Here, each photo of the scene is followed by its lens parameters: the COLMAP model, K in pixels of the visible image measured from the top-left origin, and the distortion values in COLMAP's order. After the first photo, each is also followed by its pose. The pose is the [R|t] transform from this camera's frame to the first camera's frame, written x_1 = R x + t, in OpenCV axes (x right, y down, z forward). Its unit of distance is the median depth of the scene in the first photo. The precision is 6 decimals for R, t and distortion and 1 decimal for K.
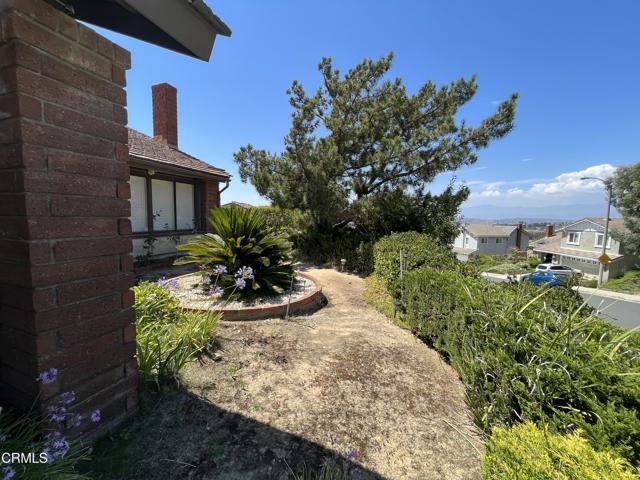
lens RADIAL K [[258.0, 0, 318.2], [0, 258.0, 237.3], [0, 0, 1]] dist [0.000525, -0.000039]
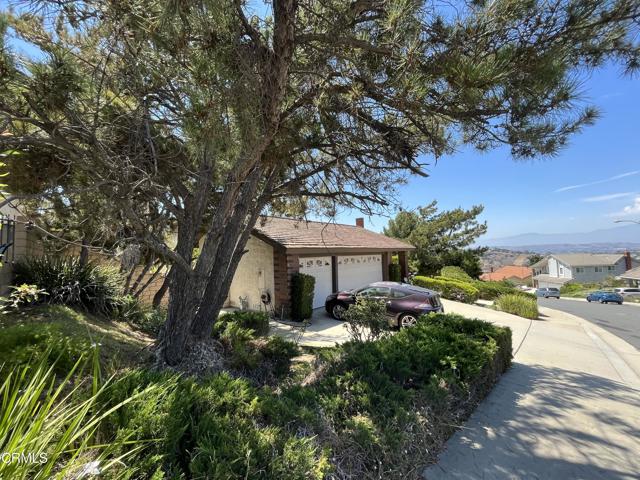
lens RADIAL K [[258.0, 0, 319.6], [0, 258.0, 240.1], [0, 0, 1]] dist [0.000525, -0.000039]
pose [[0.951165, -0.068711, -0.300938, -0.030100], [0.028091, 0.990133, -0.137285, 0.006948], [0.307402, 0.122127, 0.943710, -0.314601]]
